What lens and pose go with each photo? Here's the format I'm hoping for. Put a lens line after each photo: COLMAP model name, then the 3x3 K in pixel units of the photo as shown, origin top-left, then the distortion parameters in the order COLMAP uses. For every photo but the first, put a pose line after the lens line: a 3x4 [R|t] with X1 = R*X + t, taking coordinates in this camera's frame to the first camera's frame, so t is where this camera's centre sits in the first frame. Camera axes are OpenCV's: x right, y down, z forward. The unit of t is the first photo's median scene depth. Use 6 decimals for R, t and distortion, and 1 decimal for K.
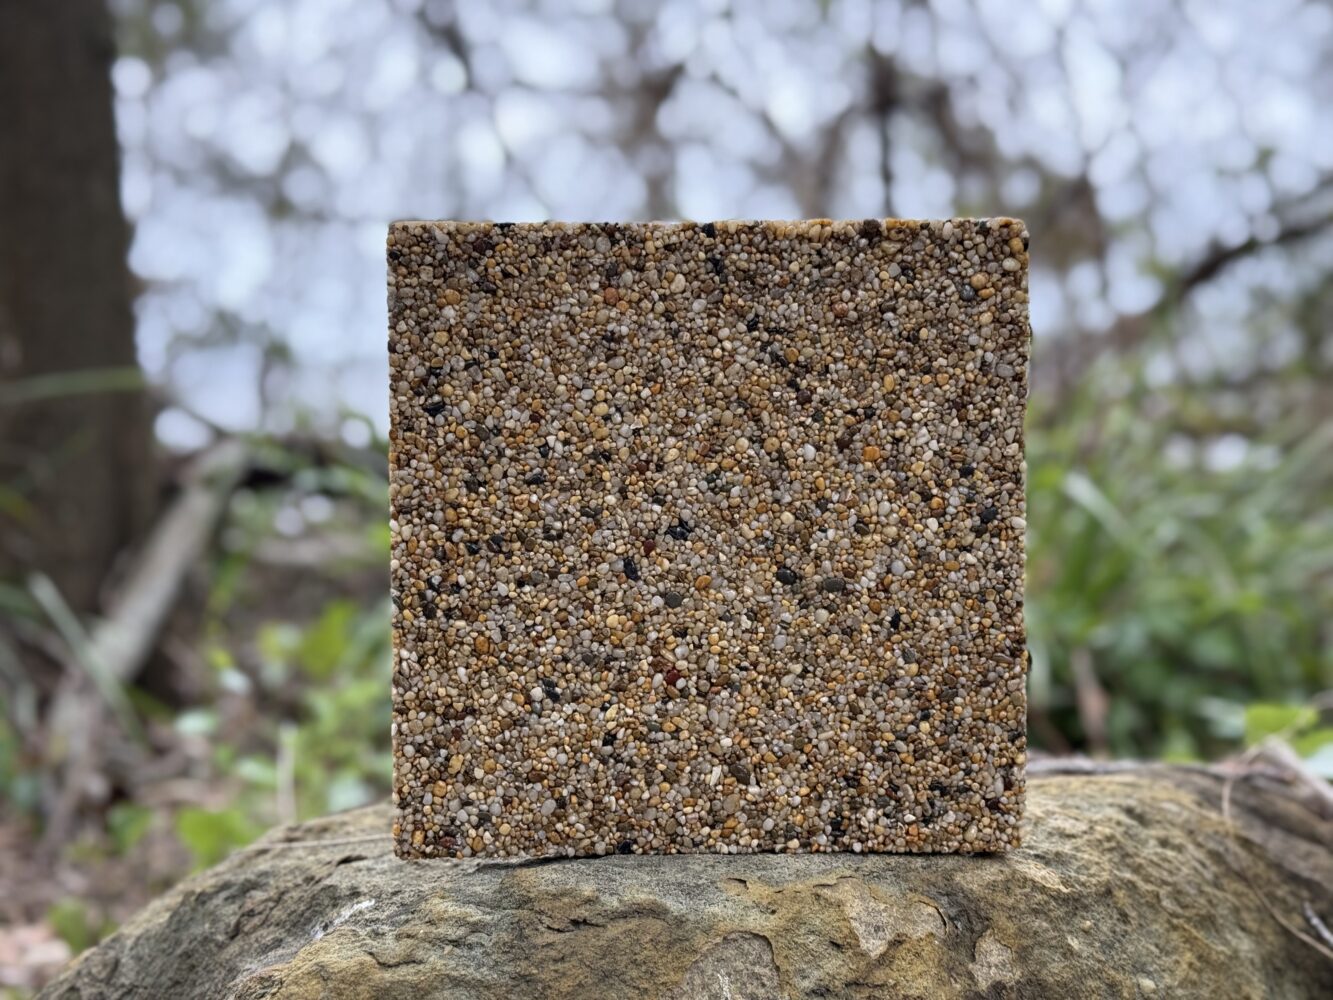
lens RADIAL K [[1840.1, 0, 666.5], [0, 1840.1, 500.0], [0, 0, 1]] dist [0.071688, -0.041374]
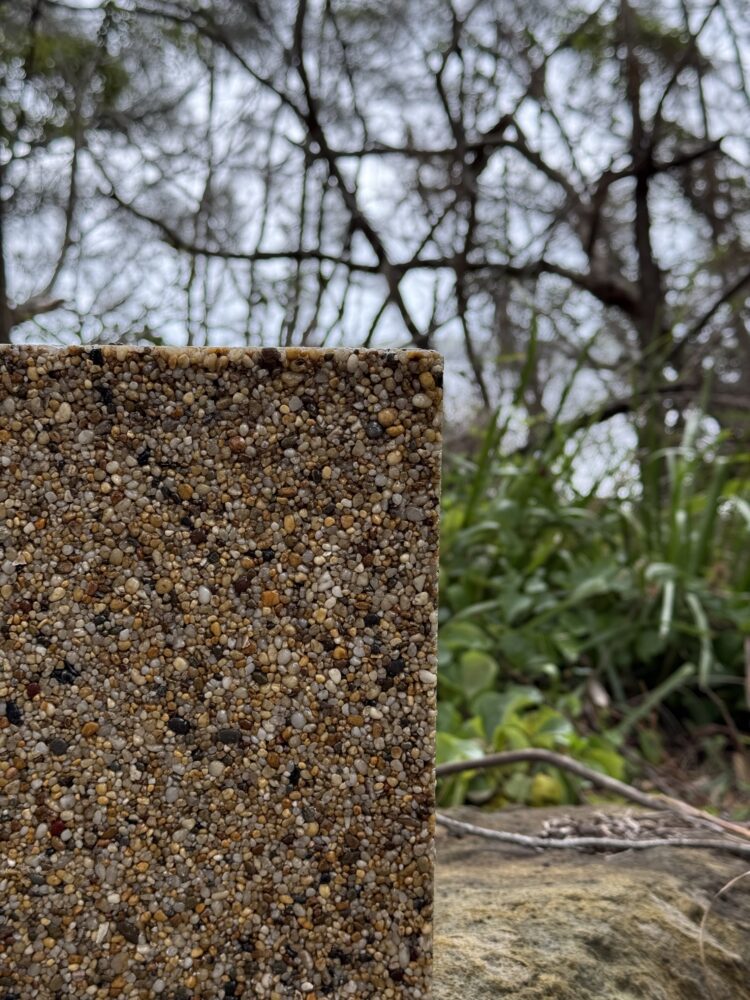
lens RADIAL K [[1418.2, 0, 375.0], [0, 1418.2, 500.0], [0, 0, 1]] dist [0.135992, -0.294464]
pose [[0.996955, 0.027487, -0.072969, 0.215033], [-0.025949, 0.999422, 0.021946, -0.092094], [0.073530, -0.019986, 0.997093, 0.286316]]
